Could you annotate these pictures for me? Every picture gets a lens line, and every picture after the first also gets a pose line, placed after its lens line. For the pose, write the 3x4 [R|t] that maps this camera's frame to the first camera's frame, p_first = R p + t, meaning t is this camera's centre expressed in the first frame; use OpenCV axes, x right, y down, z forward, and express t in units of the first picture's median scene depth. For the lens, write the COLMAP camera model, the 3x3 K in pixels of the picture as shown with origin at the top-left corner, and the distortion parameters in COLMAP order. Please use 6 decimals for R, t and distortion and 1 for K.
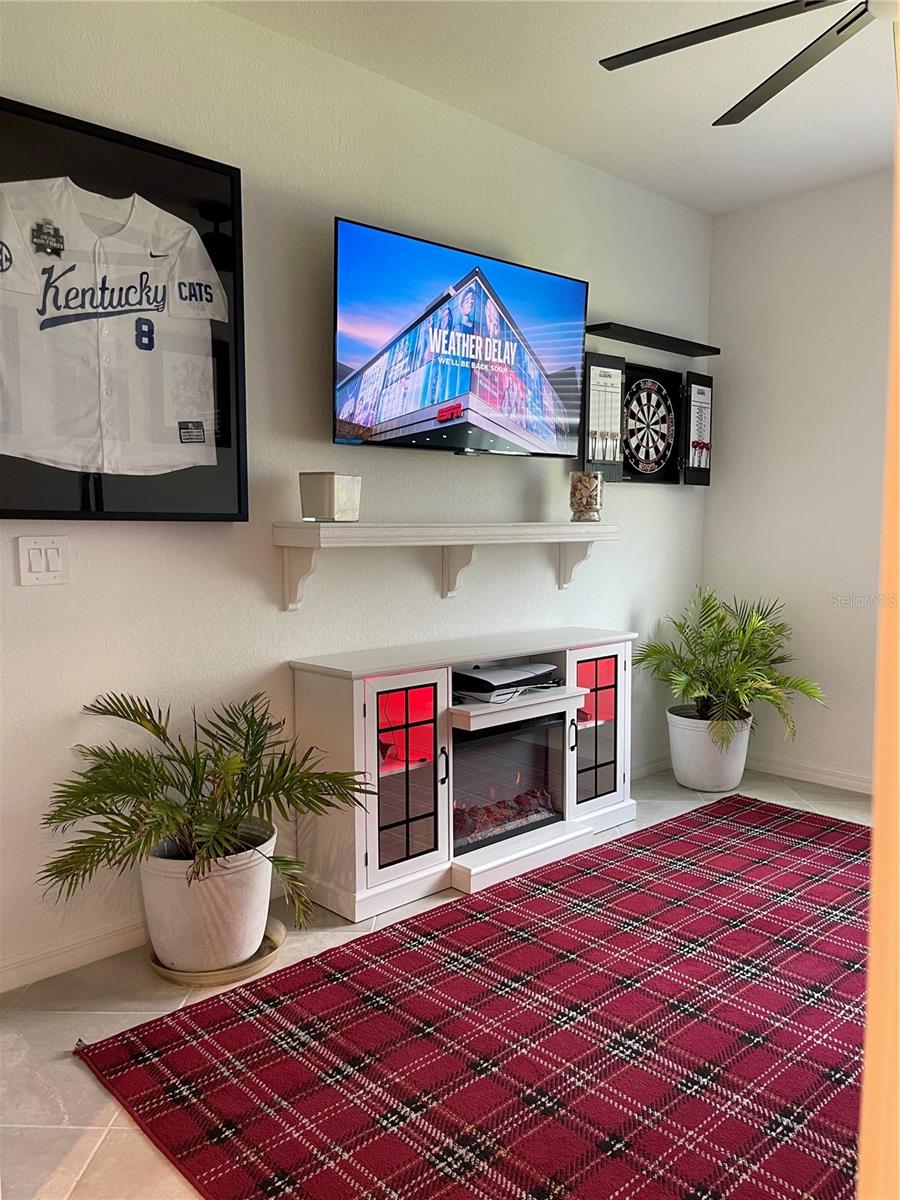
lens RADIAL K [[905.0, 0, 450.9], [0, 905.0, 603.5], [0, 0, 1]] dist [0.057177, -0.059686]
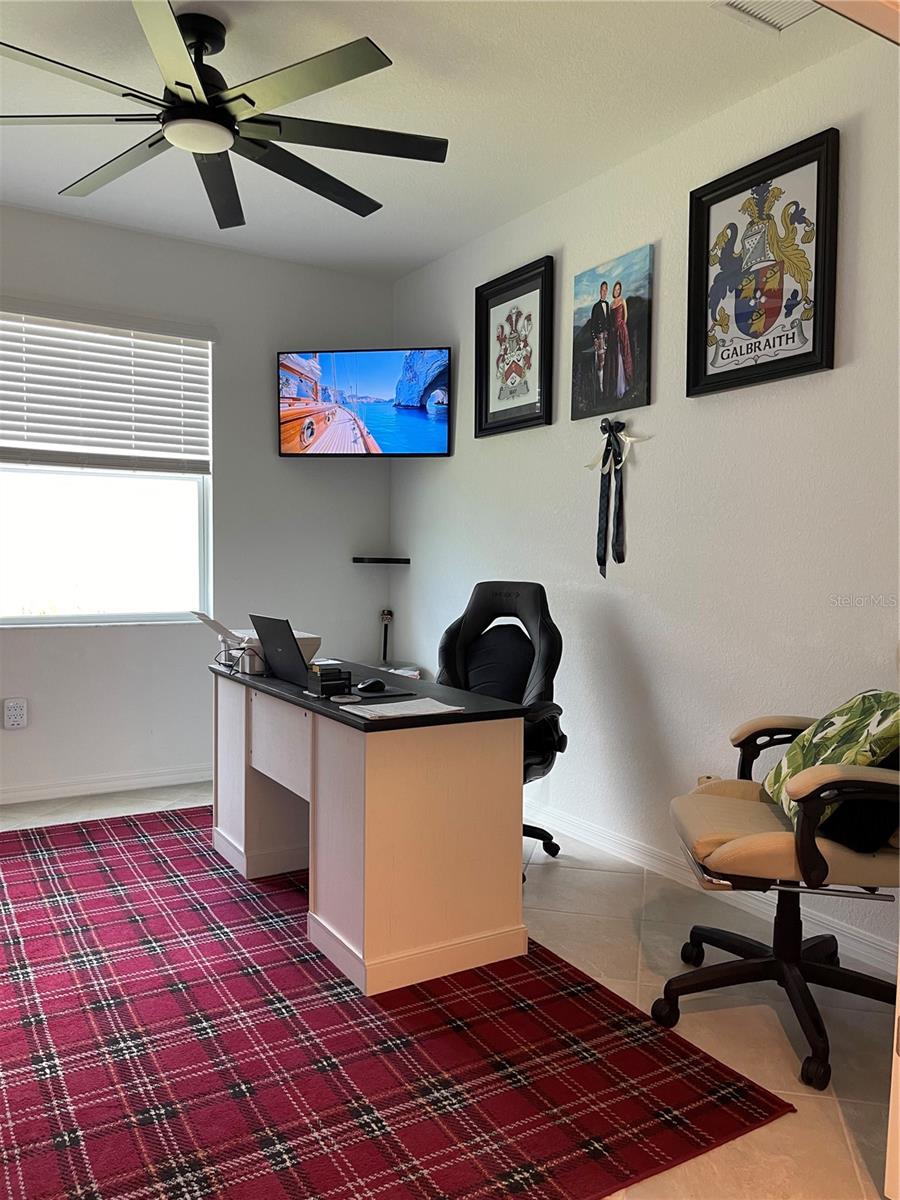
lens RADIAL K [[905.0, 0, 449.1], [0, 905.0, 602.1], [0, 0, 1]] dist [0.057177, -0.059686]
pose [[0.206486, -0.040028, 0.977630, -0.469768], [0.063140, 0.997625, 0.027511, -0.012322], [-0.976410, 0.056047, 0.208523, 0.266437]]
